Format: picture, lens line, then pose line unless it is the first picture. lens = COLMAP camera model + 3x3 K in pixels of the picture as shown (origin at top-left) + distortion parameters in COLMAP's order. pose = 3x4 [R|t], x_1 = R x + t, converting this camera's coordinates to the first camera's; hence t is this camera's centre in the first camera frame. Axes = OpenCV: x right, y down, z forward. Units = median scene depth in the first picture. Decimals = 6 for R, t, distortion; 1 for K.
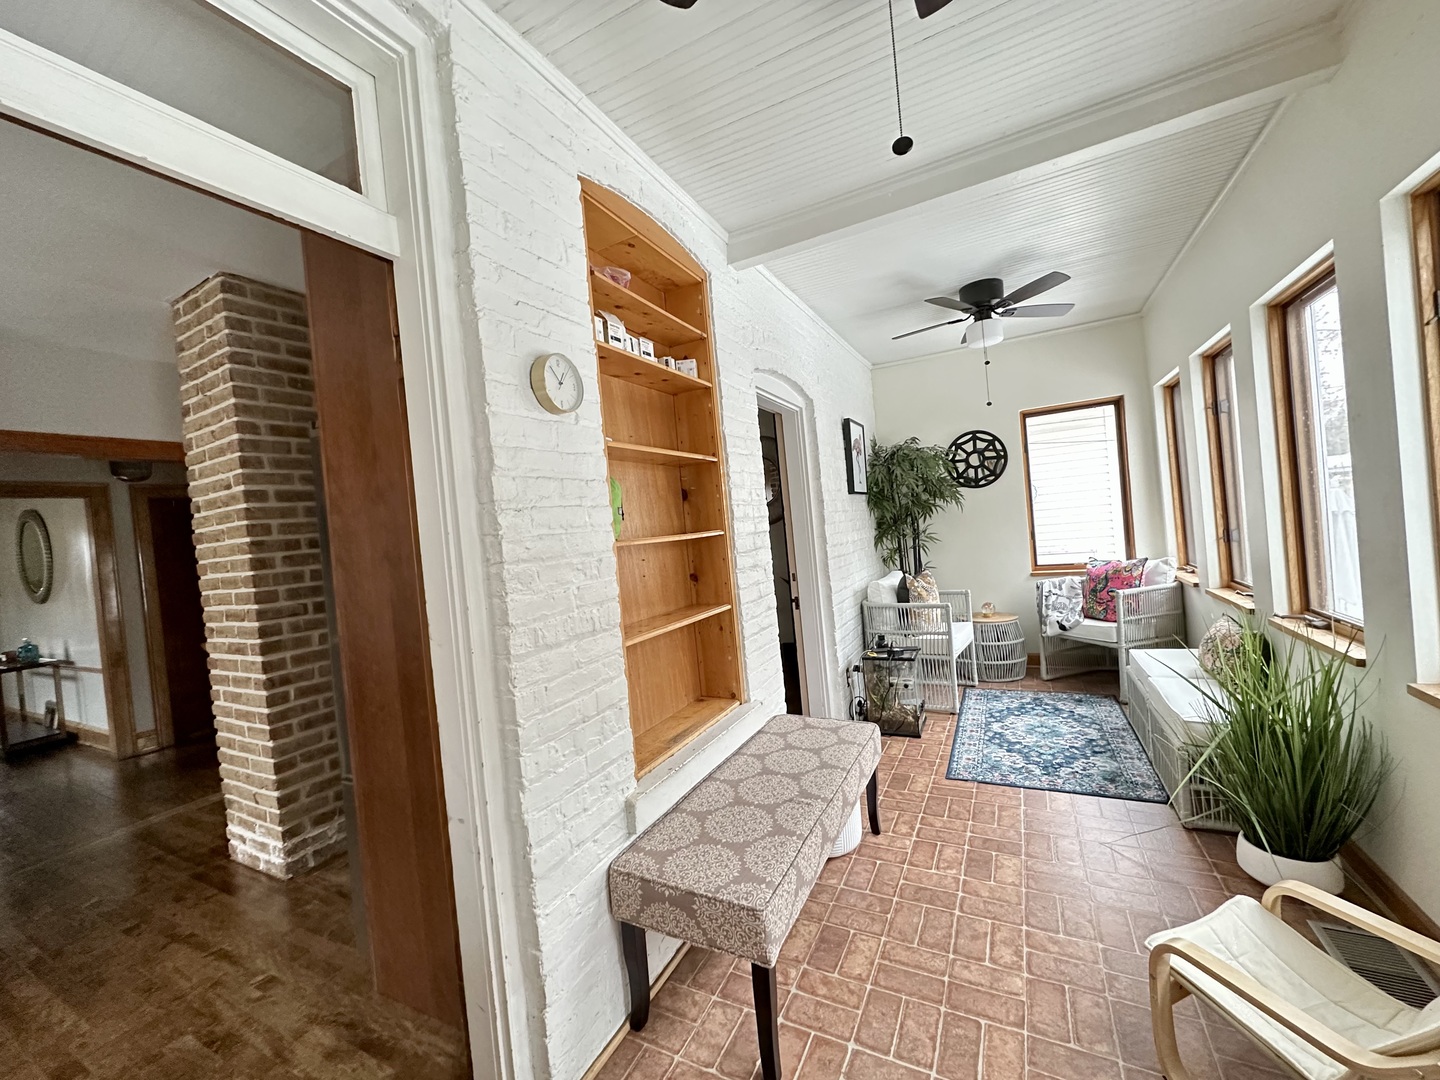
lens RADIAL K [[573.8, 0, 721.2], [0, 573.8, 538.4], [0, 0, 1]] dist [-0.003229, 0.000818]
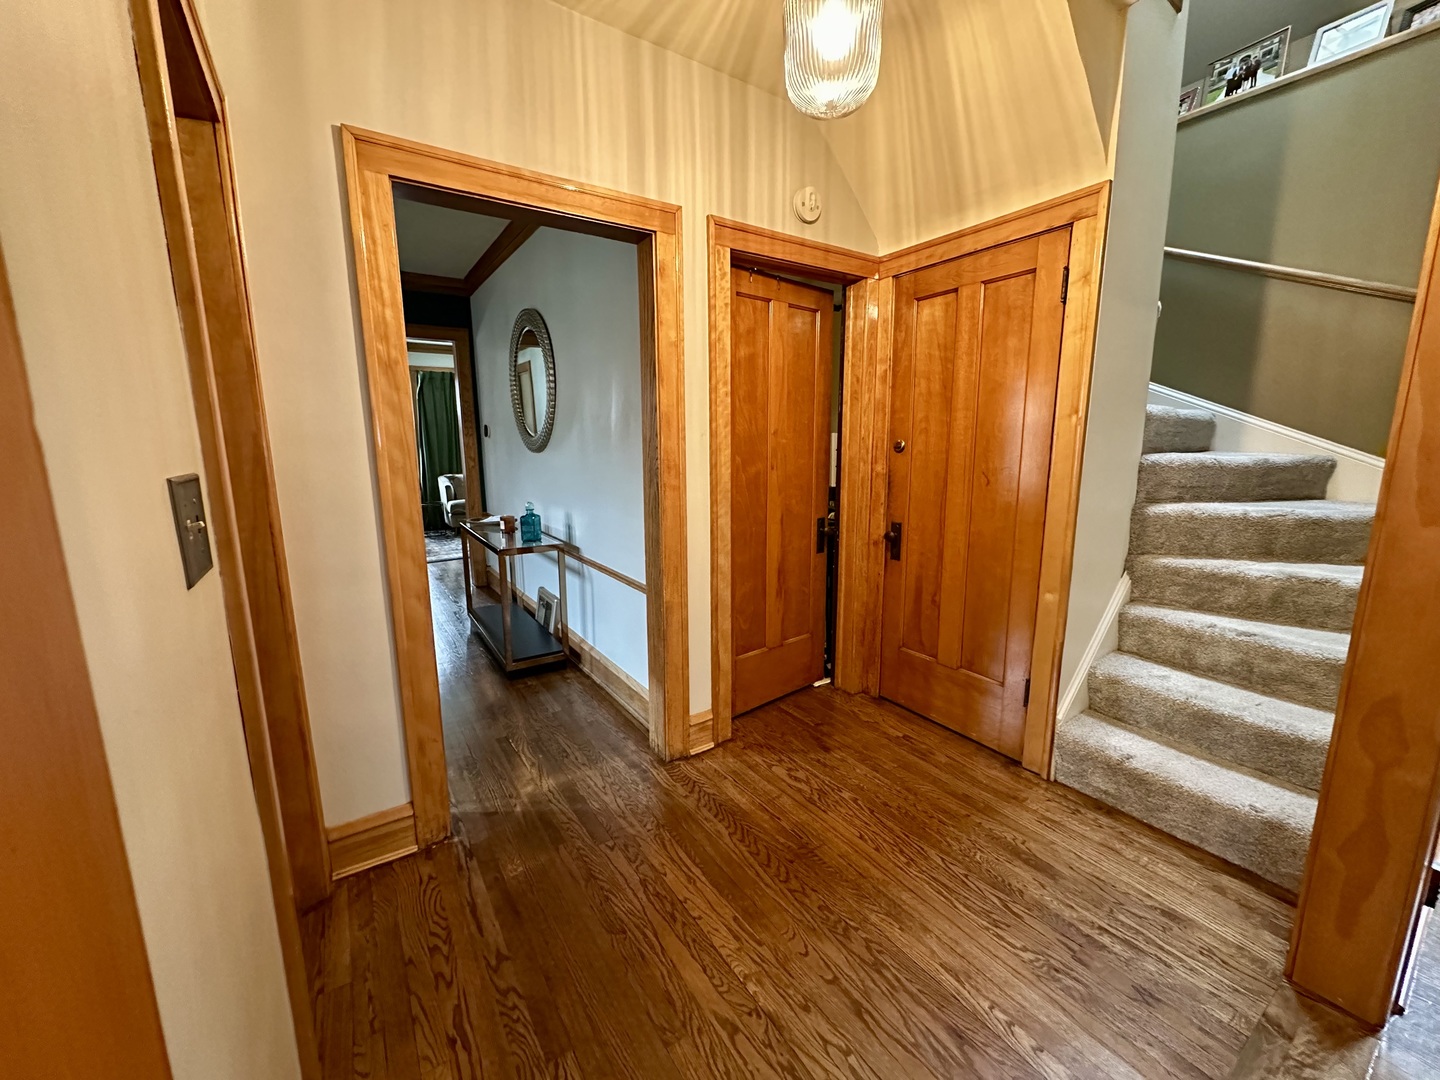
lens RADIAL K [[573.8, 0, 717.0], [0, 573.8, 539.1], [0, 0, 1]] dist [-0.003229, 0.000818]
pose [[0.877243, 0.168332, -0.449566, -1.362184], [-0.083543, 0.975747, 0.202331, 0.119340], [0.472721, -0.139936, 0.870030, 0.986376]]
